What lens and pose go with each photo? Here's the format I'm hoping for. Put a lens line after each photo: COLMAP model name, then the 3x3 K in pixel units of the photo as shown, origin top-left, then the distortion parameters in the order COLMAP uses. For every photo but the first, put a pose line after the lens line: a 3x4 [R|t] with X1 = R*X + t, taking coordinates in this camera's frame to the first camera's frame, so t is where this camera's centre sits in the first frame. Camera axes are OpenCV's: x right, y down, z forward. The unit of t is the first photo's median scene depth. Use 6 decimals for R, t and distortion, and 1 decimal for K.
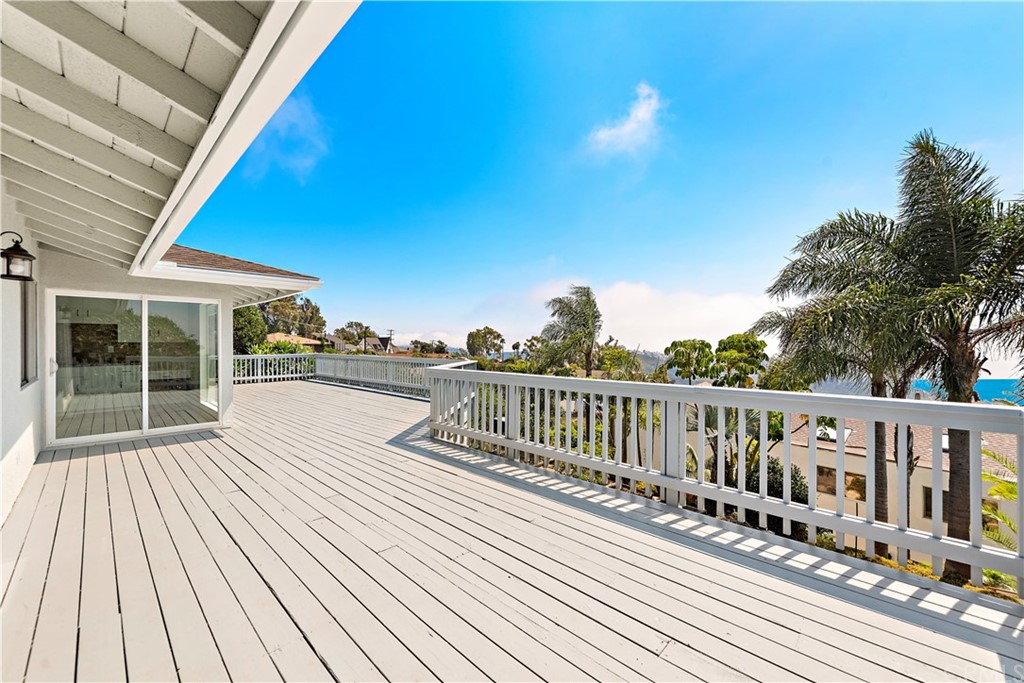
lens RADIAL K [[399.2, 0, 512.2], [0, 399.2, 342.9], [0, 0, 1]] dist [0.012006, -0.005049]
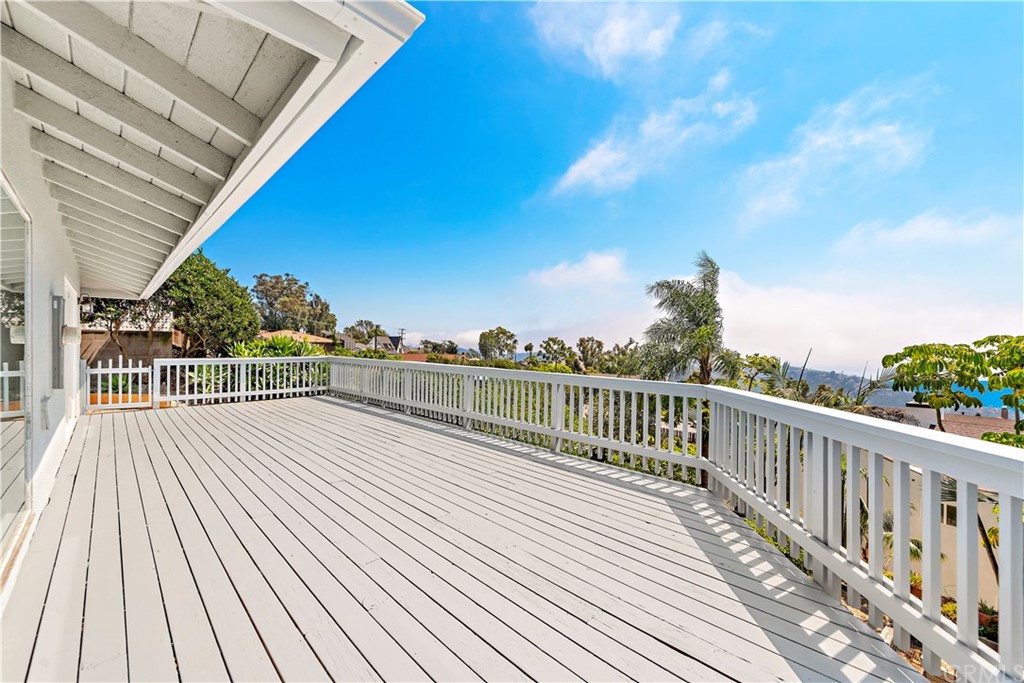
lens RADIAL K [[401.9, 0, 511.2], [0, 401.9, 334.8], [0, 0, 1]] dist [0.012338, -0.004842]
pose [[0.999690, 0.012118, -0.021734, -0.146036], [-0.012602, 0.999672, -0.022281, 0.001608], [0.021457, 0.022548, 0.999515, 0.278544]]
